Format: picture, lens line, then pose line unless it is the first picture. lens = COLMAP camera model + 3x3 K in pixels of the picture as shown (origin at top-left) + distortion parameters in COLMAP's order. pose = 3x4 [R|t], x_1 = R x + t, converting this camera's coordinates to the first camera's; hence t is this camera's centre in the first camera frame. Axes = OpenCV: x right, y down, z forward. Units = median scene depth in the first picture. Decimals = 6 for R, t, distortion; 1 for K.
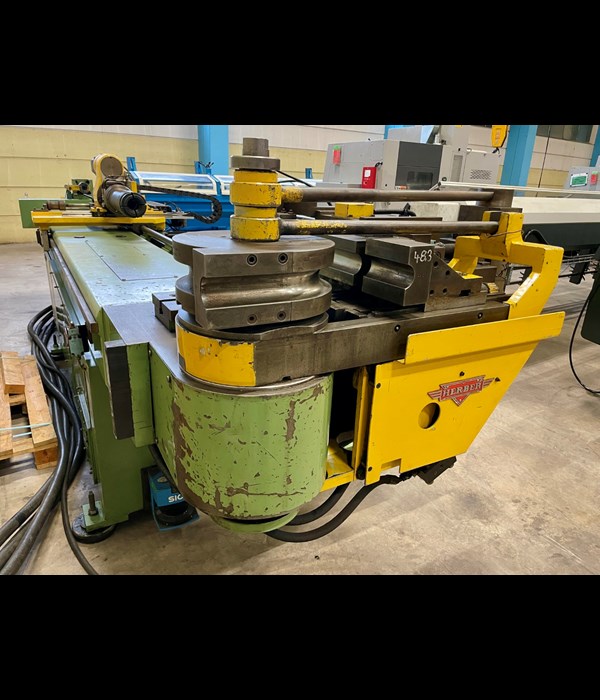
lens RADIAL K [[461.2, 0, 304.2], [0, 461.2, 351.7], [0, 0, 1]] dist [0.030710, -0.003137]
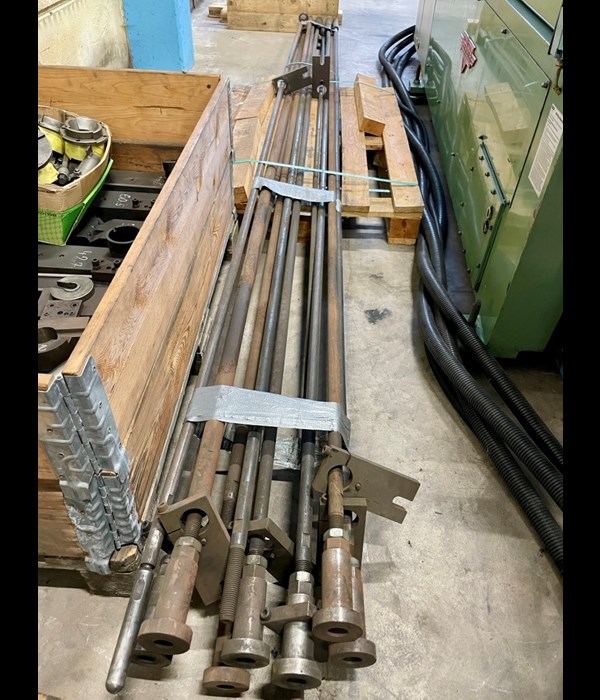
lens RADIAL K [[551.7, 0, 300.0], [0, 551.7, 350.0], [0, 0, 1]] dist [0.000395, -0.001198]
pose [[0.820082, 0.368188, -0.438068, -0.206884], [-0.189839, 0.897215, 0.398706, 0.070992], [0.539840, -0.243809, 0.805686, 0.154499]]
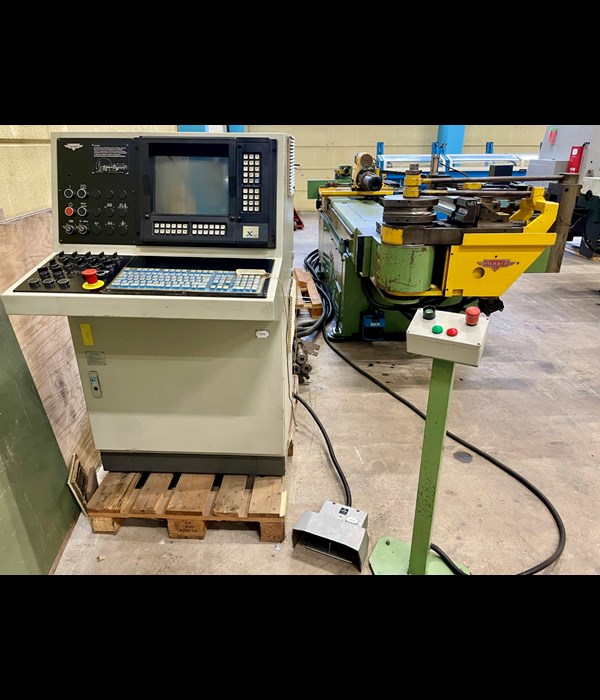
lens RADIAL K [[461.2, 0, 304.2], [0, 461.2, 351.7], [0, 0, 1]] dist [0.030710, -0.003137]
pose [[0.884249, 0.150167, -0.442214, 0.261582], [-0.127905, 0.988560, 0.079936, 0.203998], [0.449159, -0.014122, 0.893340, -0.688020]]
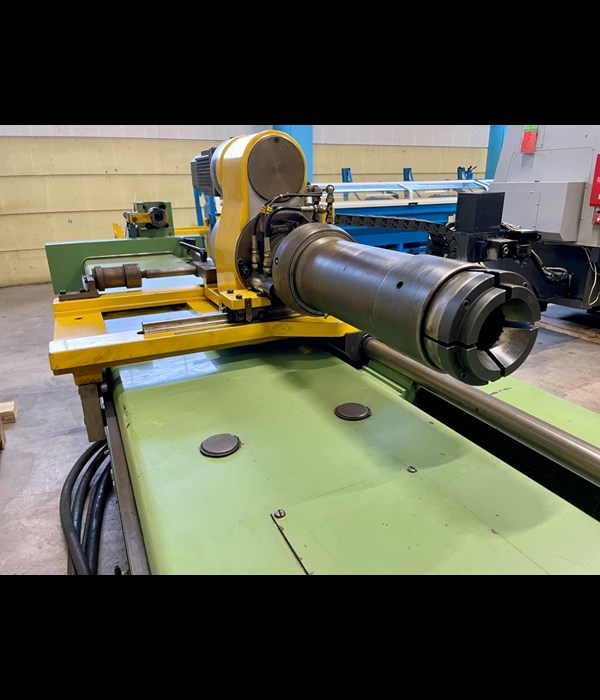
lens RADIAL K [[461.2, 0, 304.2], [0, 461.2, 351.7], [0, 0, 1]] dist [0.030710, -0.003137]
pose [[0.996042, -0.024243, -0.085513, -0.435928], [0.023308, 0.999657, -0.011915, -0.308180], [0.085772, 0.009875, 0.996266, 0.791470]]
